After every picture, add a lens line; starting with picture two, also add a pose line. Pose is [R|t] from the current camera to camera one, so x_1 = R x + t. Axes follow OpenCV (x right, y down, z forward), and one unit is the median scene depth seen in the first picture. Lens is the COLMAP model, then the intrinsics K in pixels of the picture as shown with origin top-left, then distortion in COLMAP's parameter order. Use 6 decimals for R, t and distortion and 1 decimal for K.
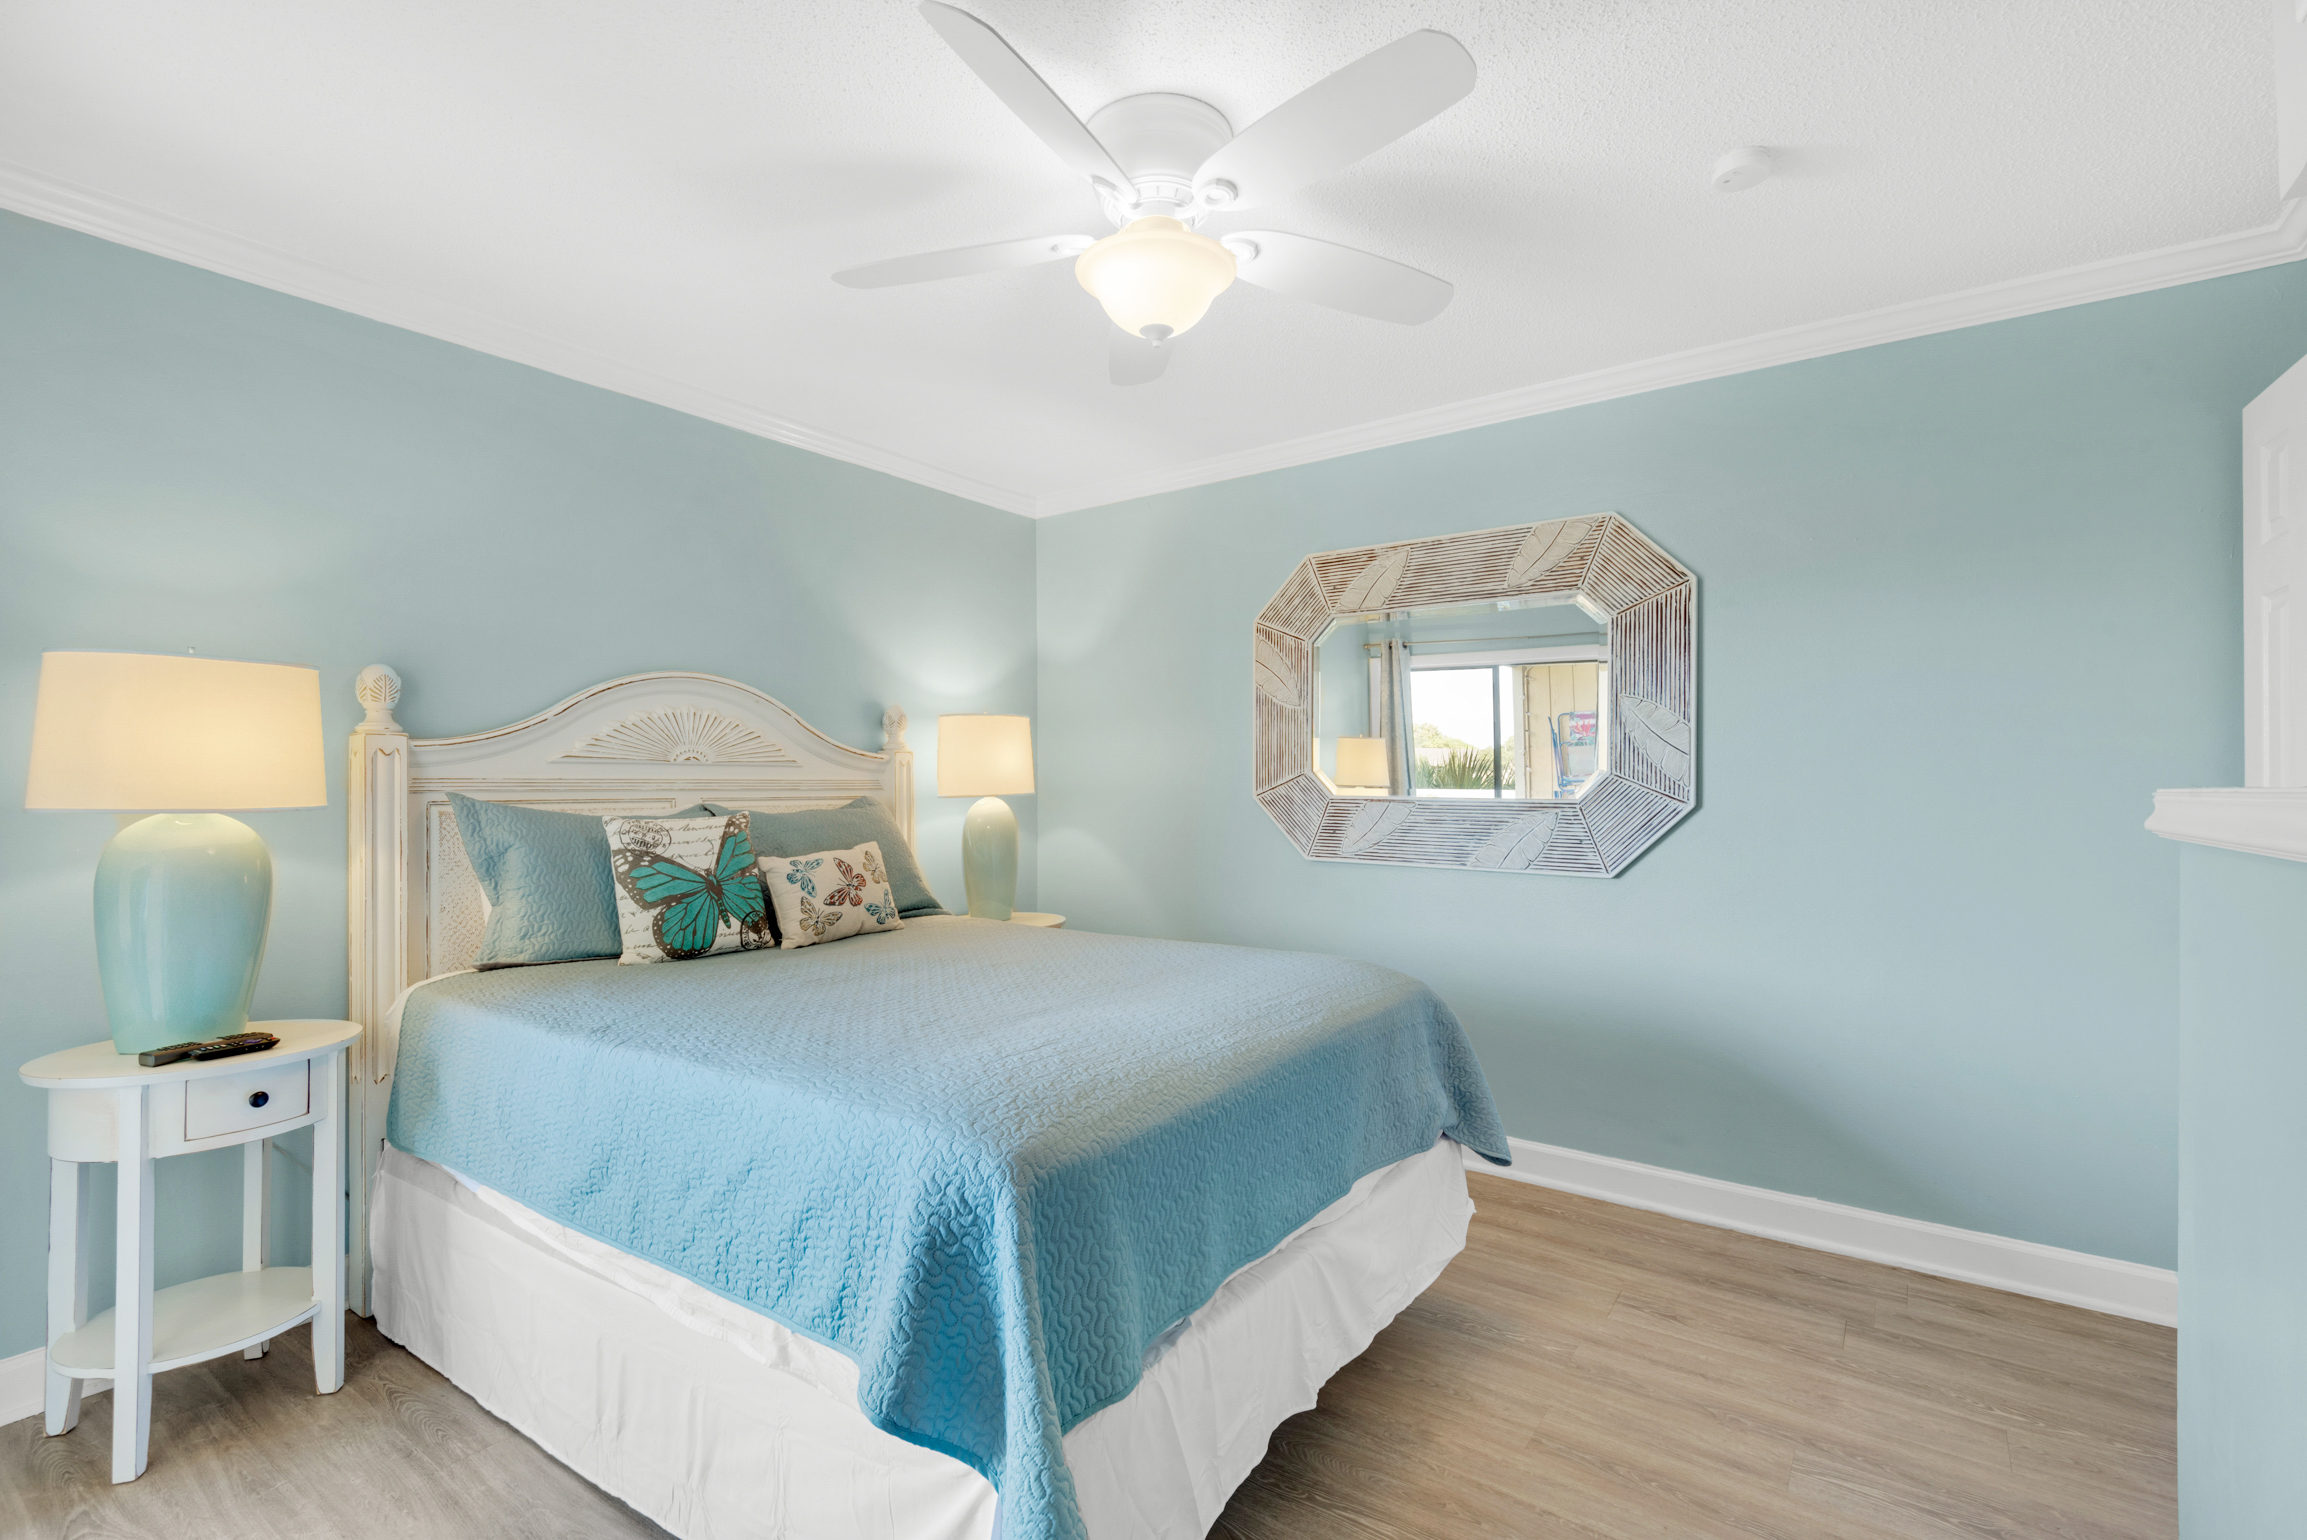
lens RADIAL K [[1030.6, 0, 1153.1], [0, 1030.6, 775.3], [0, 0, 1]] dist [0.034989, -0.025390]
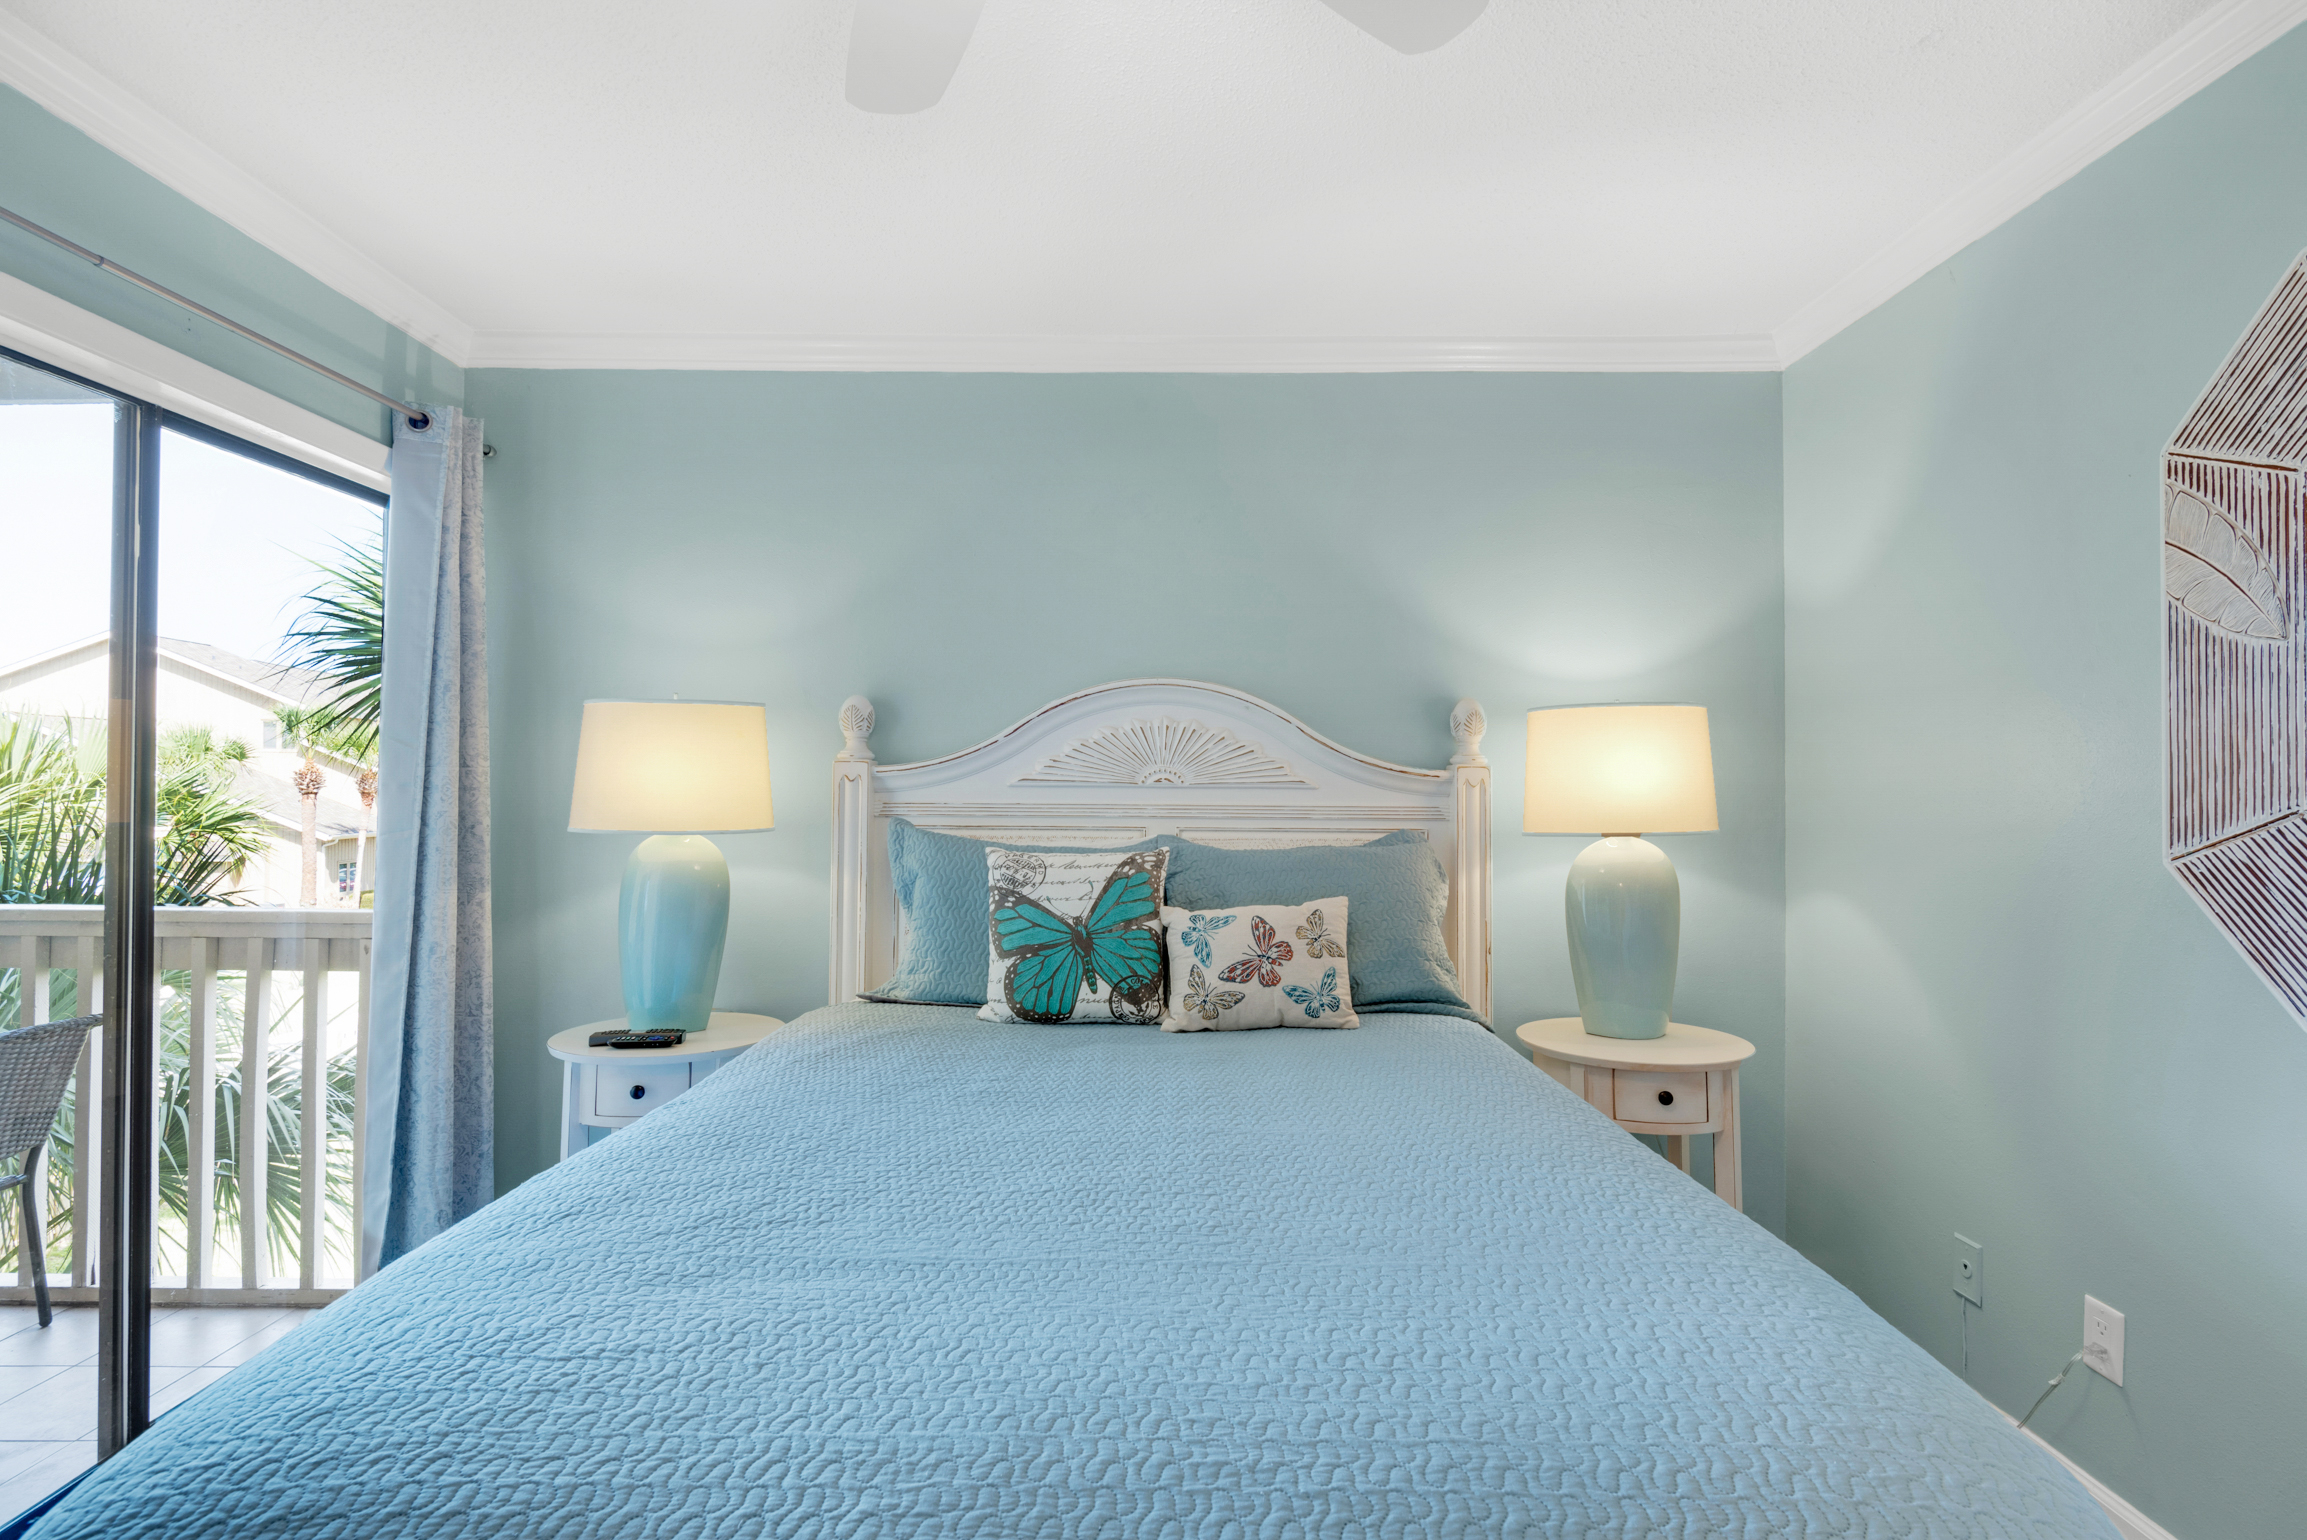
lens RADIAL K [[1106.0, 0, 1153.5], [0, 1106.0, 770.0], [0, 0, 1]] dist [0.018569, -0.000536]
pose [[0.584213, -0.008417, -0.811557, 0.299447], [0.000086, 0.999947, -0.010309, -0.016212], [0.811600, 0.005953, 0.584183, 0.503165]]
